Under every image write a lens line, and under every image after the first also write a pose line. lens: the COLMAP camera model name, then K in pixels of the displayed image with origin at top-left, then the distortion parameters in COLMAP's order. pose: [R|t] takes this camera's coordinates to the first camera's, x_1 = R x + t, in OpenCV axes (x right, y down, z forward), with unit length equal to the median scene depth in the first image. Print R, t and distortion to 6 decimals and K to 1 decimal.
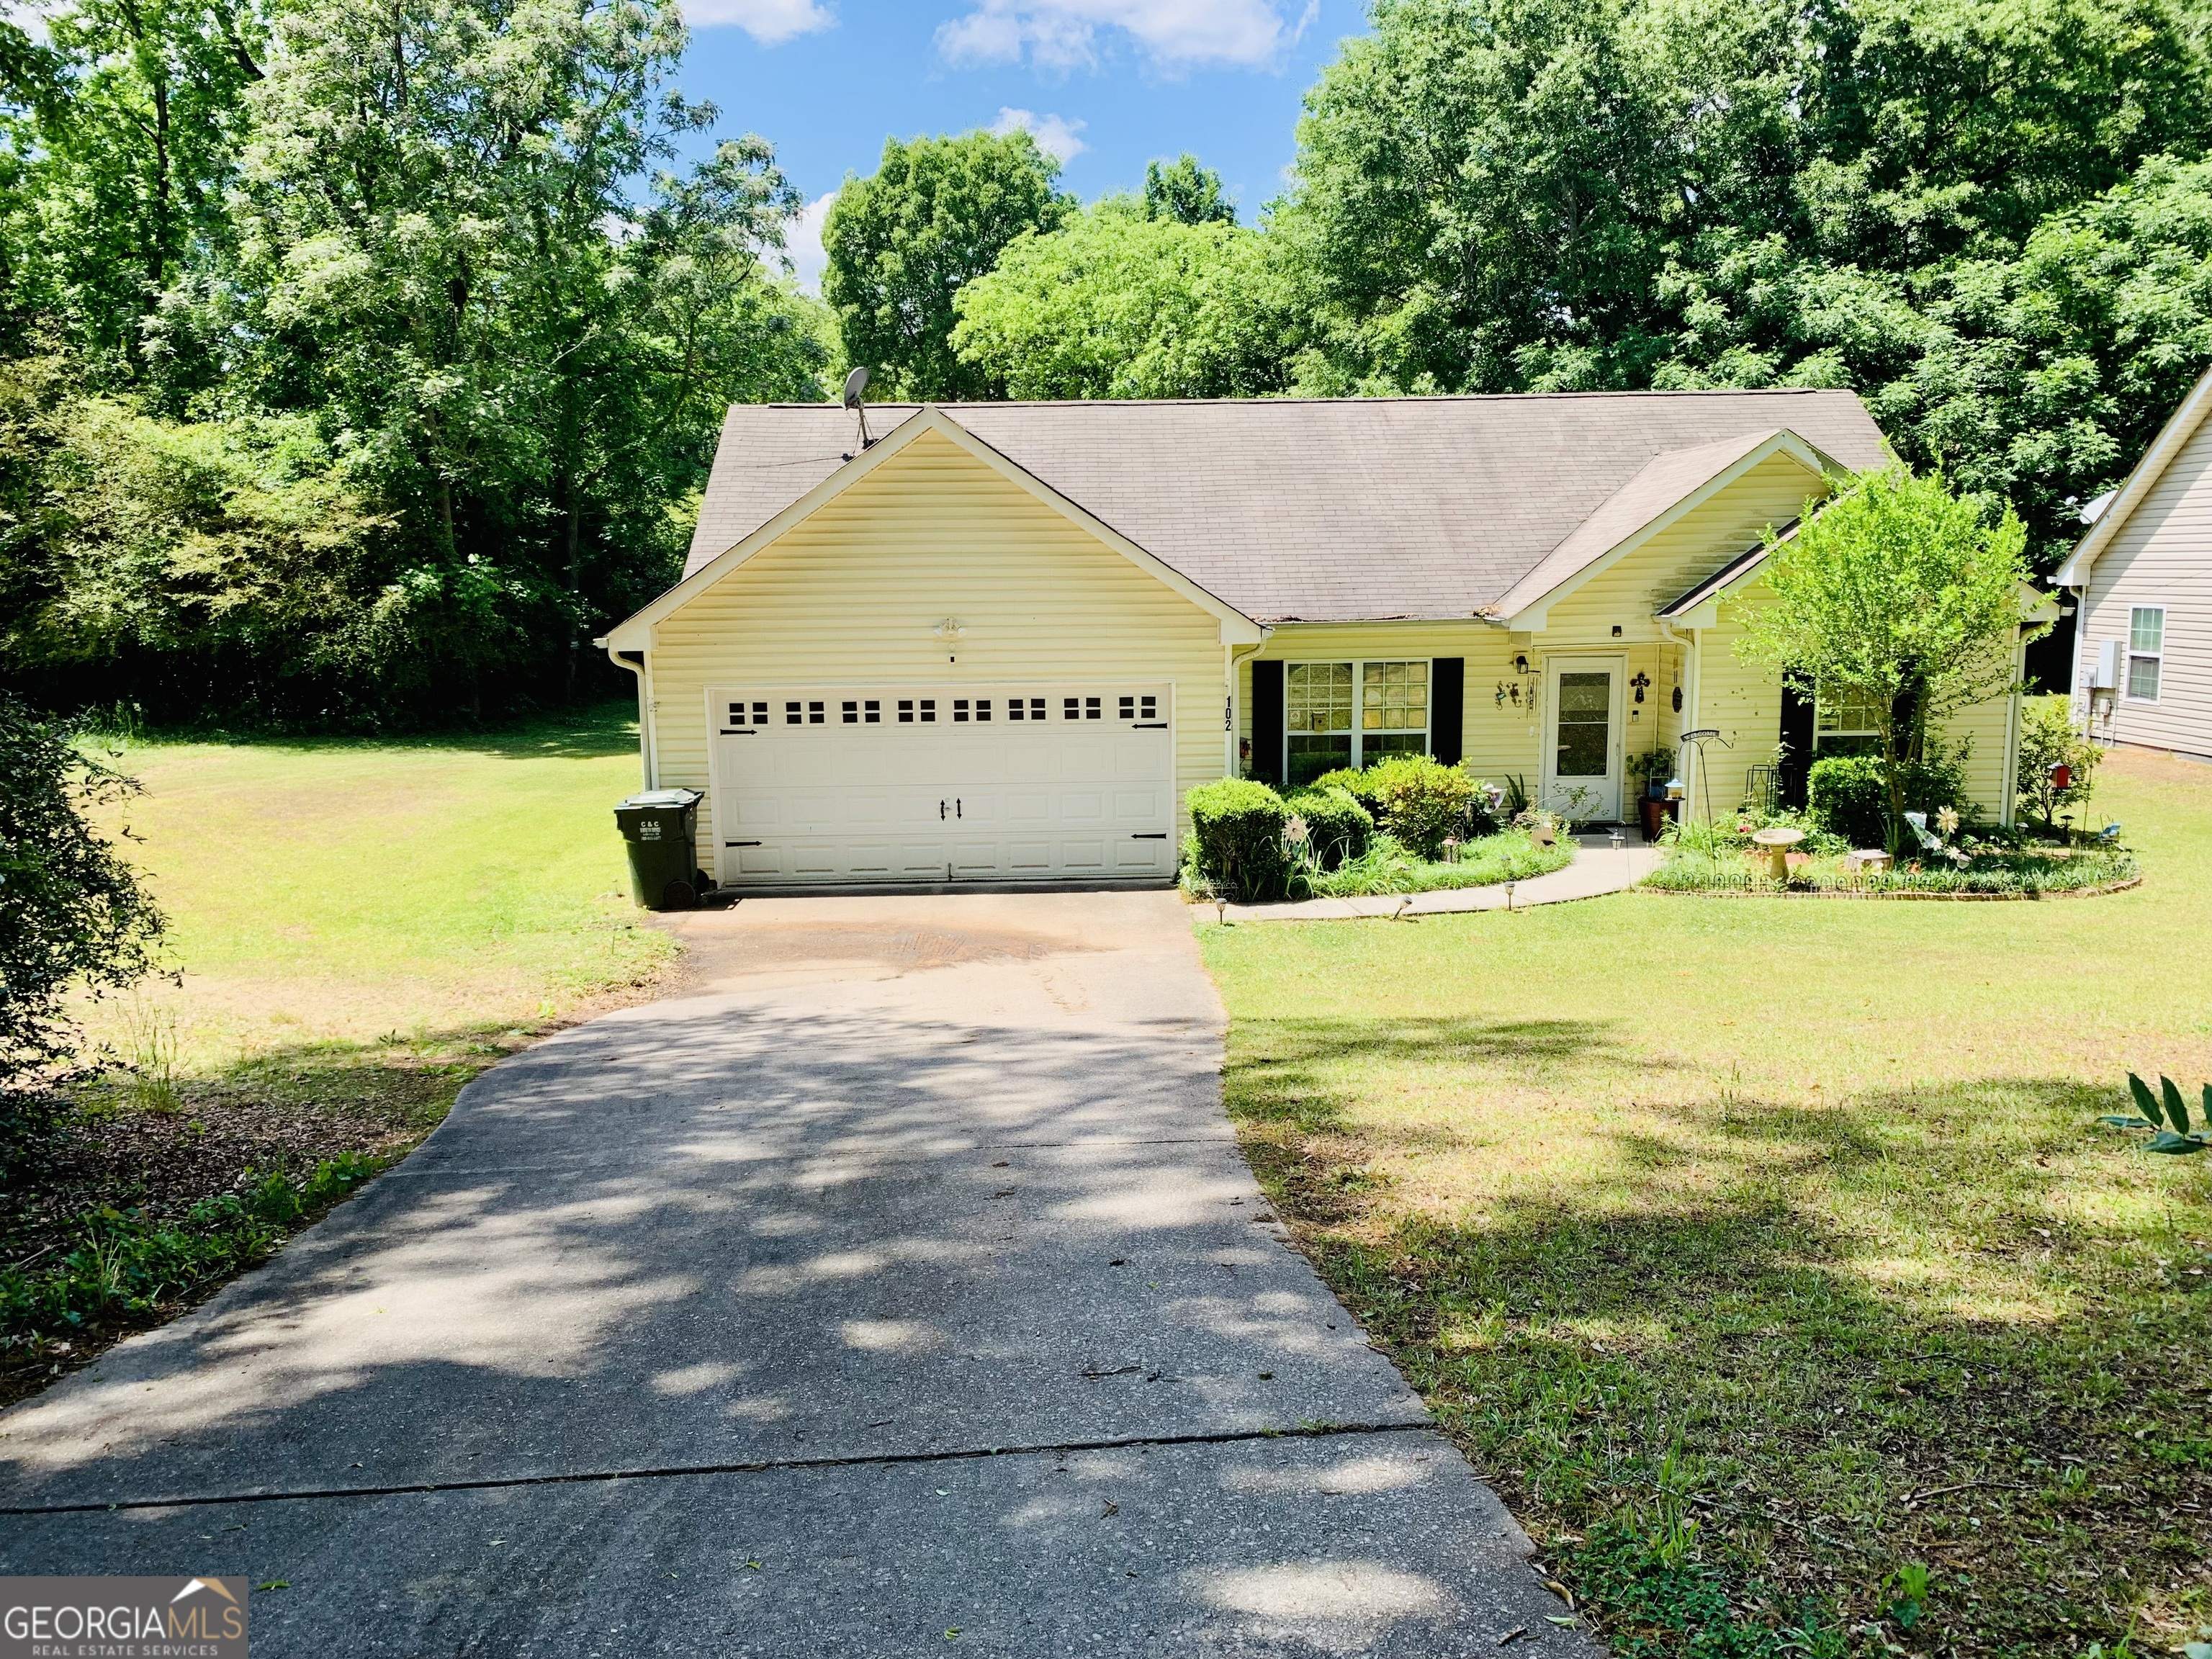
lens RADIAL K [[1710.7, 0, 1116.3], [0, 1710.7, 827.5], [0, 0, 1]] dist [0.019370, -0.011339]
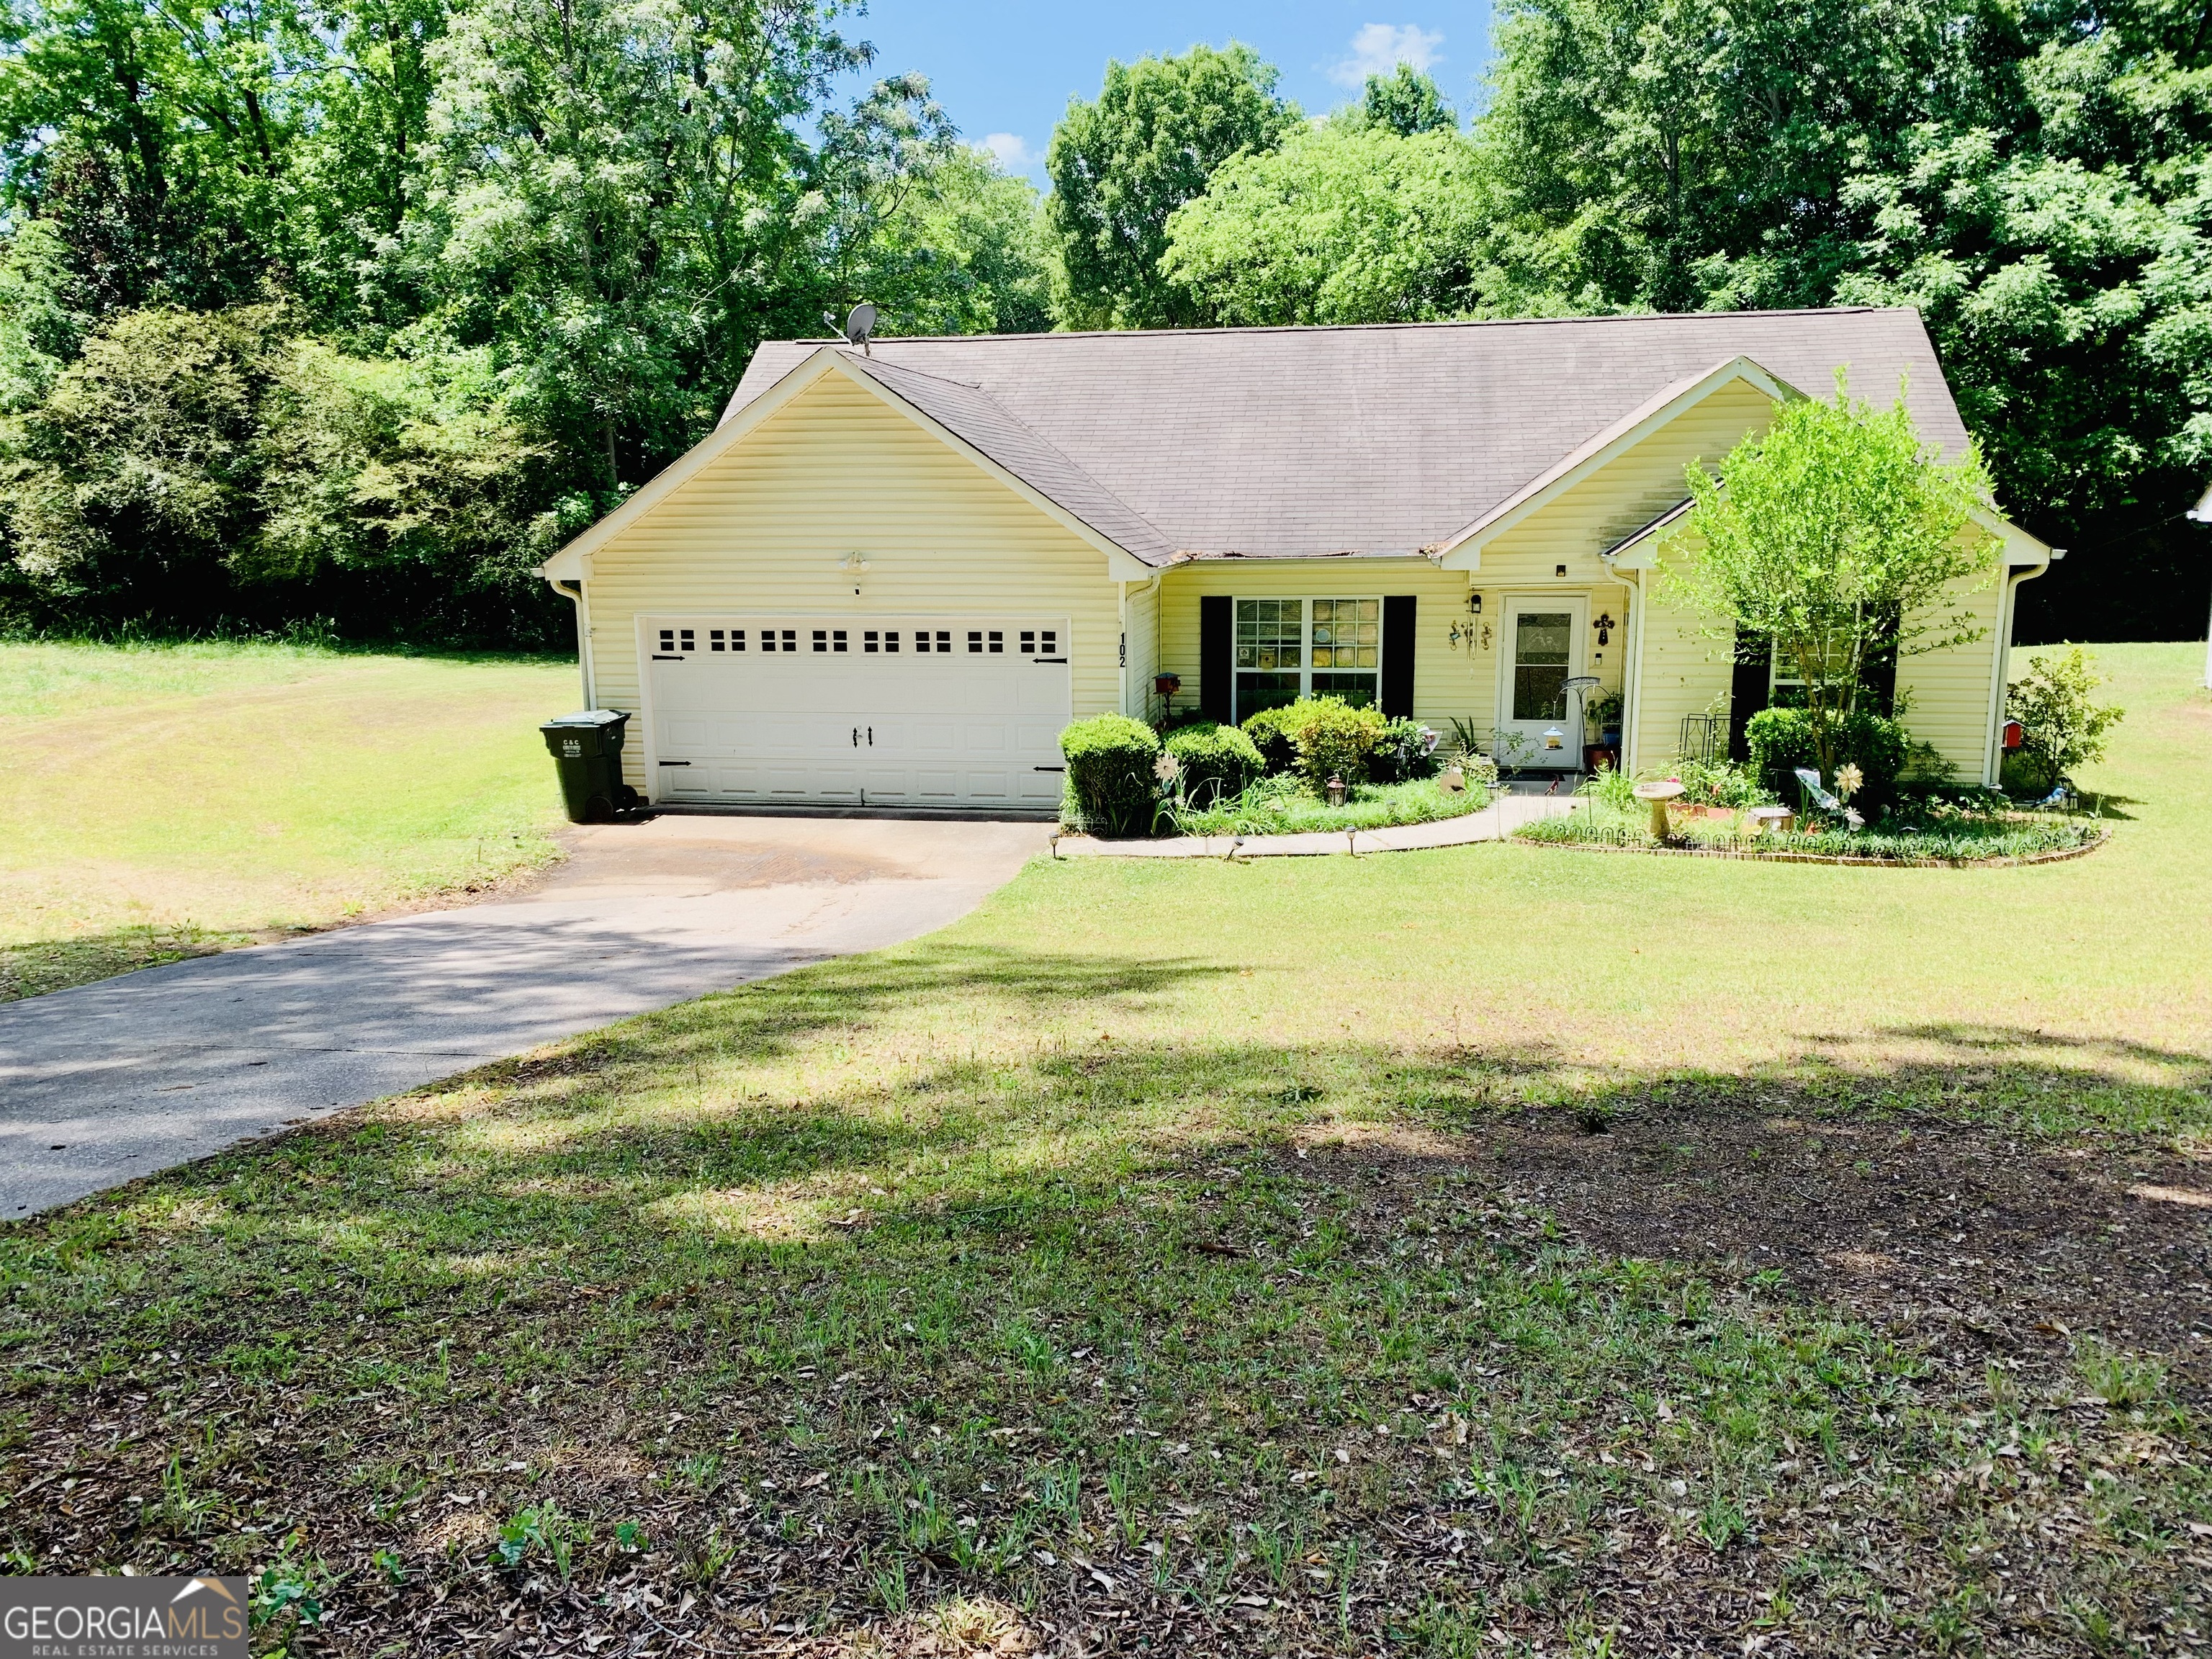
lens RADIAL K [[1710.7, 0, 1111.9], [0, 1710.7, 813.9], [0, 0, 1]] dist [0.019370, -0.011339]
pose [[0.981966, 0.037102, -0.185380, 0.138268], [-0.030134, 0.998734, 0.040267, -0.005686], [0.186639, -0.033955, 0.981842, 0.003574]]
